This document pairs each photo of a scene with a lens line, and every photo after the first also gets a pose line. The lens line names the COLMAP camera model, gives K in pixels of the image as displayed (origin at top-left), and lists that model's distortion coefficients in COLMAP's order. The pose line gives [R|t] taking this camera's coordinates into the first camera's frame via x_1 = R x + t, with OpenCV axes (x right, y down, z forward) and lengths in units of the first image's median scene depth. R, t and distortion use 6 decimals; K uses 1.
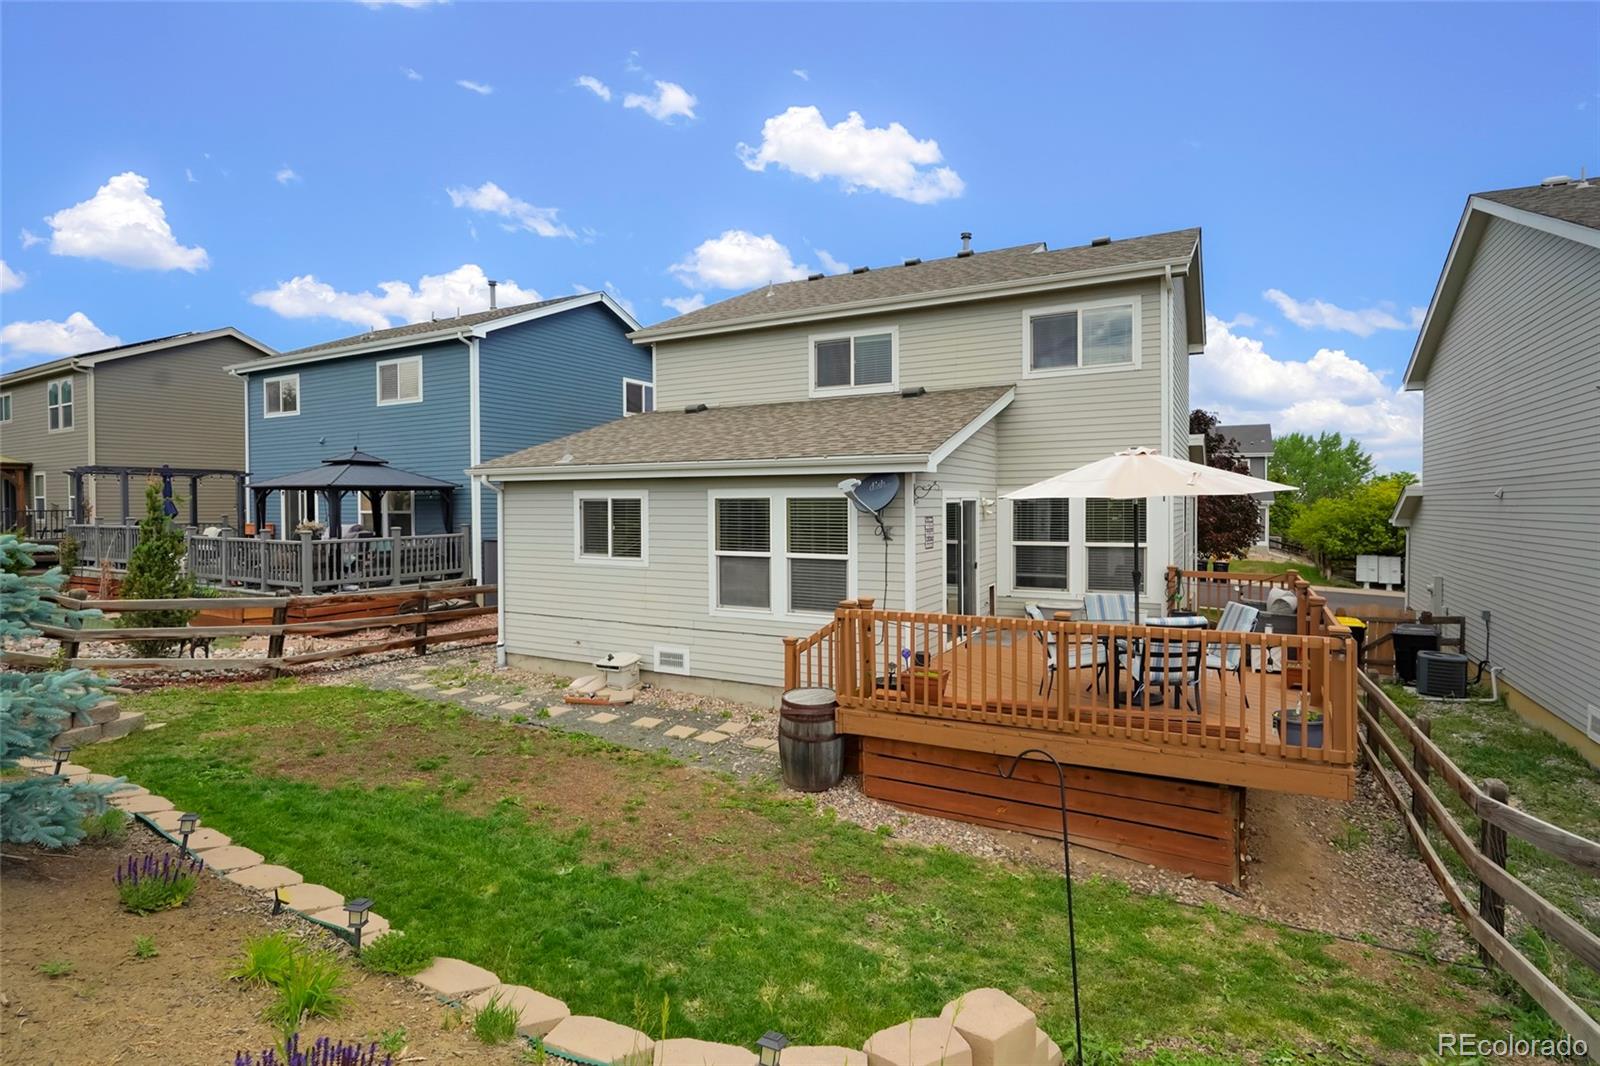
lens RADIAL K [[765.2, 0, 803.1], [0, 765.2, 521.1], [0, 0, 1]] dist [-0.002303, 0.001110]
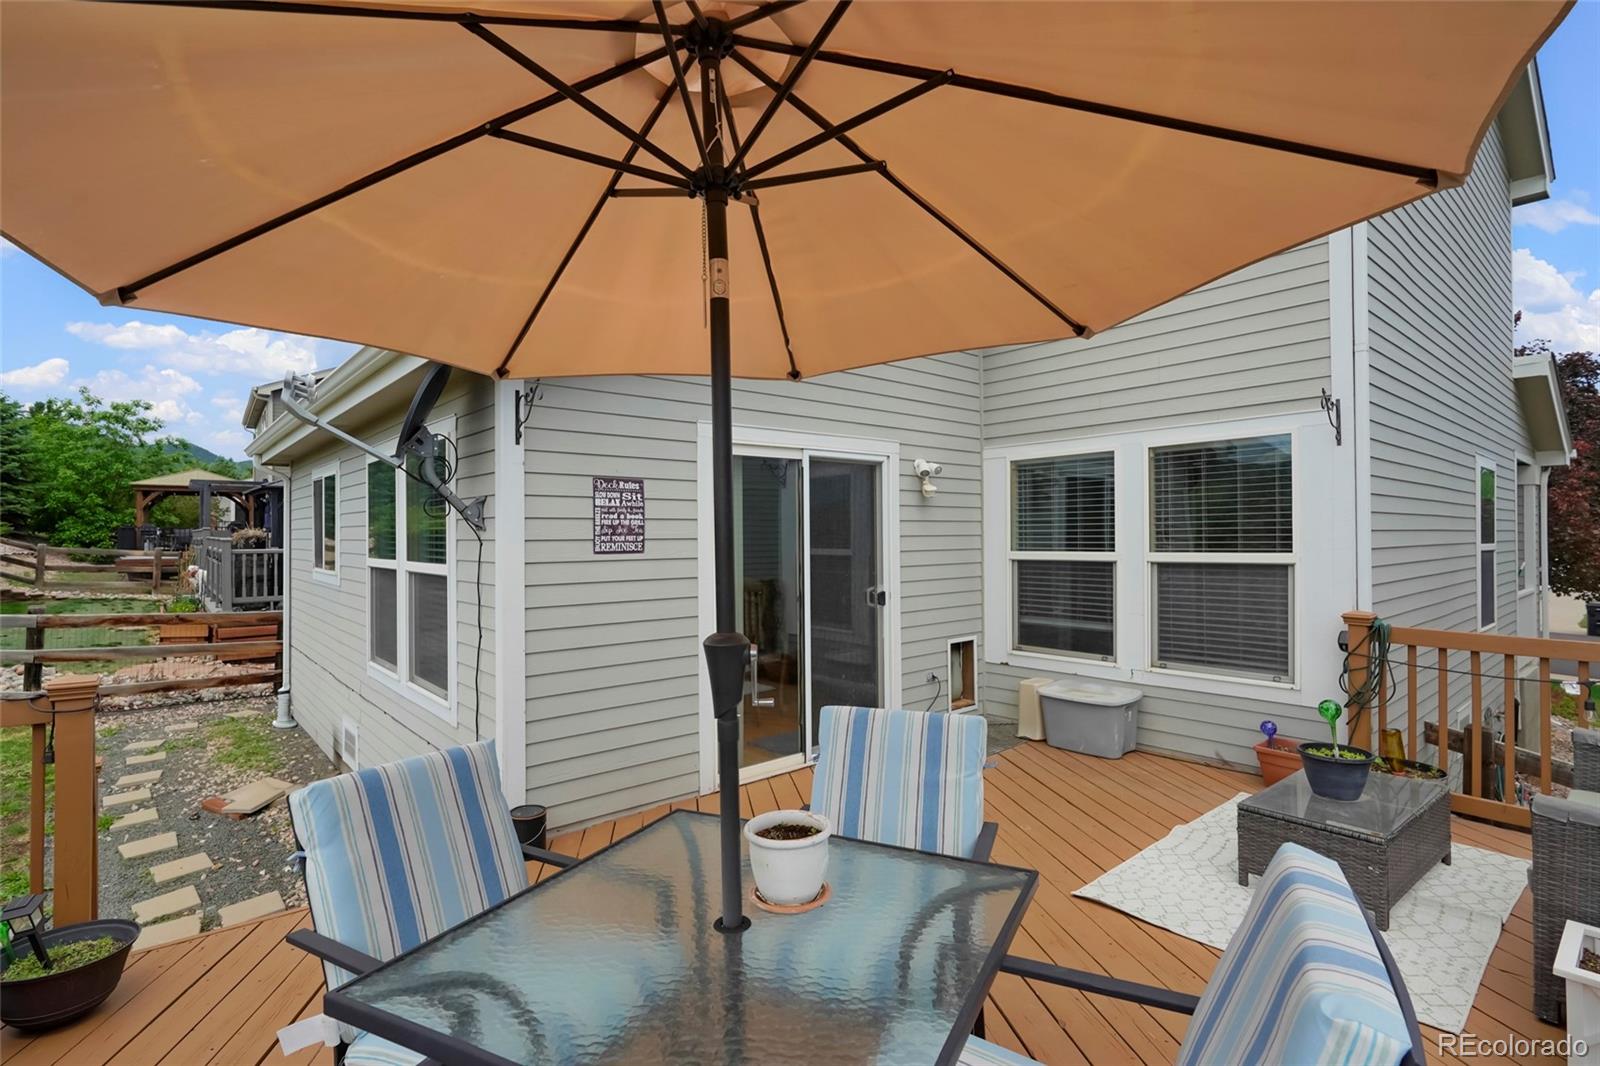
lens RADIAL K [[765.2, 0, 803.3], [0, 765.2, 537.0], [0, 0, 1]] dist [-0.002303, 0.001110]
pose [[0.942552, 0.000634, -0.334059, 0.324491], [-0.005969, 0.999871, -0.014944, 0.026125], [0.334006, 0.016080, 0.942434, 0.513369]]
